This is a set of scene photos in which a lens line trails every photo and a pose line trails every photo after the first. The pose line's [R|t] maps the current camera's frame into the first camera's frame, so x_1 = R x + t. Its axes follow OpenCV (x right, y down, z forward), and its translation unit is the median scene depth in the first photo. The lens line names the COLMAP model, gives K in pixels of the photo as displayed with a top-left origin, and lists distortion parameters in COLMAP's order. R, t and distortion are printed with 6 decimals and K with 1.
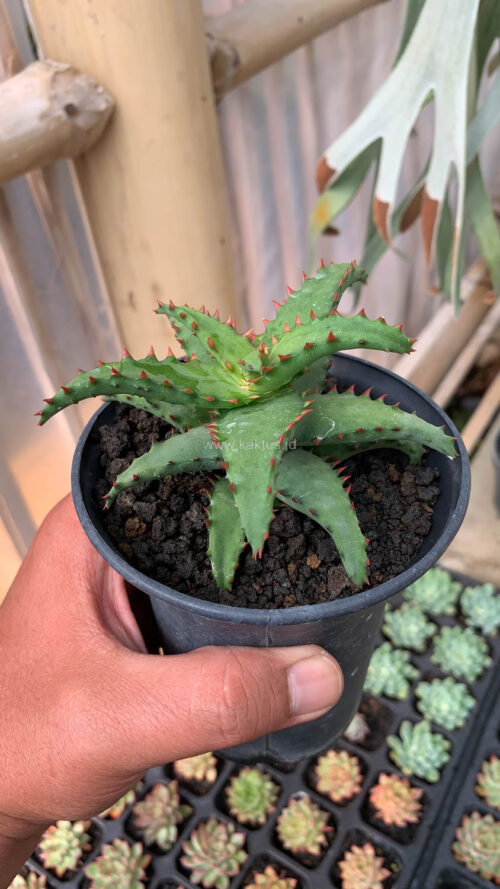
lens RADIAL K [[752.6, 0, 247.4], [0, 752.6, 425.2], [0, 0, 1]] dist [0.002803, 0.004157]
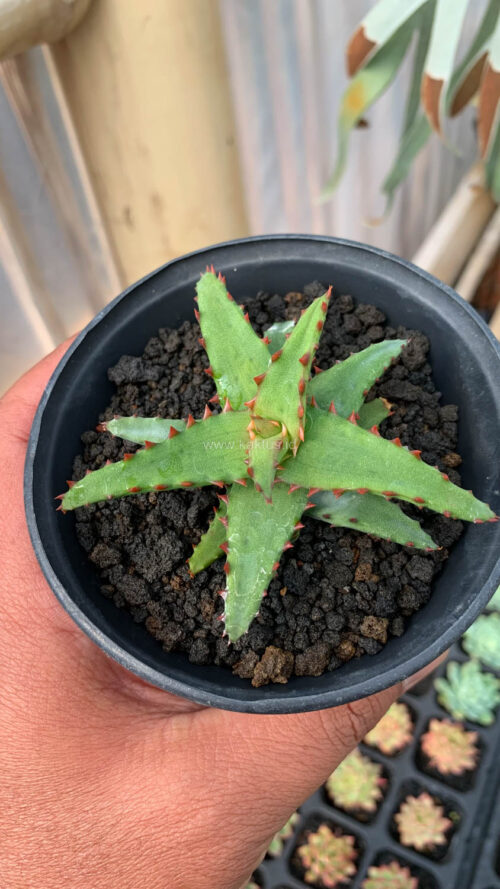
lens RADIAL K [[750.4, 0, 244.0], [0, 750.4, 427.9], [0, 0, 1]] dist [-0.003904, 0.006506]
pose [[0.997638, -0.058694, 0.035685, -0.096608], [0.054847, 0.993414, 0.100605, -0.007521], [-0.041355, -0.098410, 0.994286, 0.164198]]
